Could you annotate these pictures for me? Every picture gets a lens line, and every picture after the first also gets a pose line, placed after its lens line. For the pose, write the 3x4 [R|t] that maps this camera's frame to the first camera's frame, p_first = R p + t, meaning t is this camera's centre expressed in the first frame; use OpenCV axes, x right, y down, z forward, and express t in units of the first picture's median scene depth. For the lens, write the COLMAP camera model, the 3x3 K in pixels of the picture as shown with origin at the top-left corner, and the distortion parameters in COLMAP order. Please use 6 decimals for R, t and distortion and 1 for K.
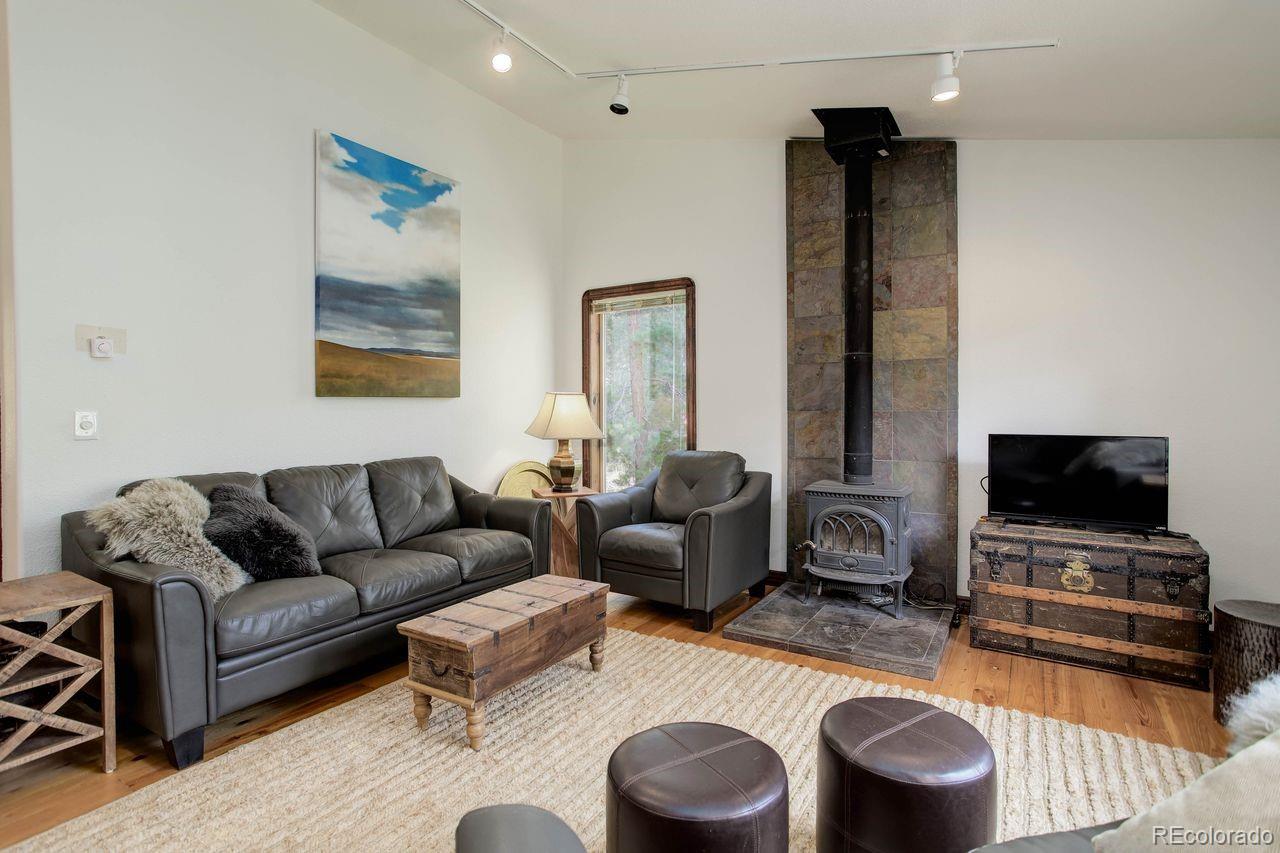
lens RADIAL K [[623.3, 0, 631.2], [0, 623.3, 418.7], [0, 0, 1]] dist [-0.041562, 0.008223]
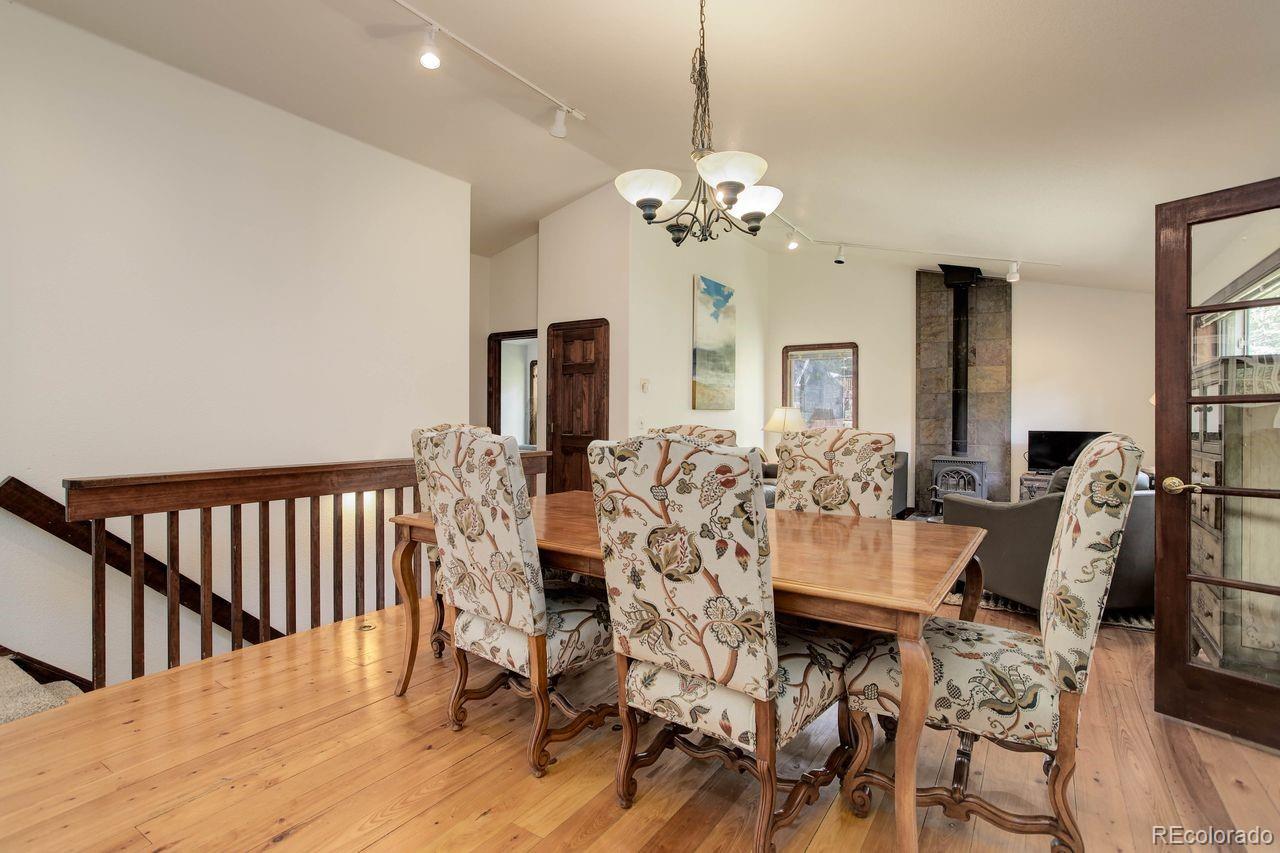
lens RADIAL K [[623.3, 0, 641.1], [0, 623.3, 423.0], [0, 0, 1]] dist [-0.041562, 0.008223]
pose [[0.999938, 0.010075, -0.004767, -0.625517], [-0.010110, 0.999922, -0.007273, 0.024297], [0.004693, 0.007320, 0.999962, -0.940125]]
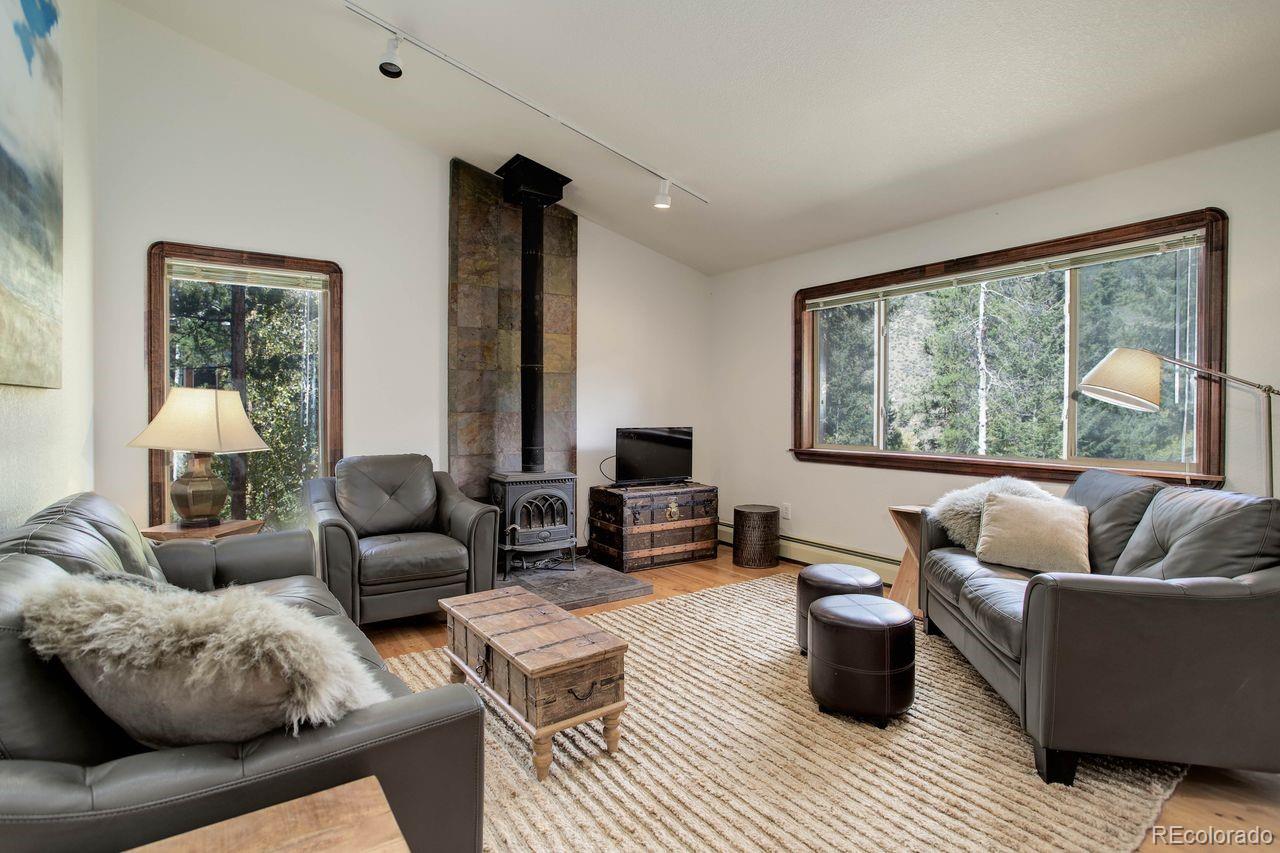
lens RADIAL K [[623.3, 0, 621.4], [0, 623.3, 419.5], [0, 0, 1]] dist [-0.041562, 0.008223]
pose [[0.397558, -0.009979, 0.917523, -0.695480], [0.013127, 0.999900, 0.005187, -0.003077], [-0.917483, 0.009982, 0.397649, 0.352864]]
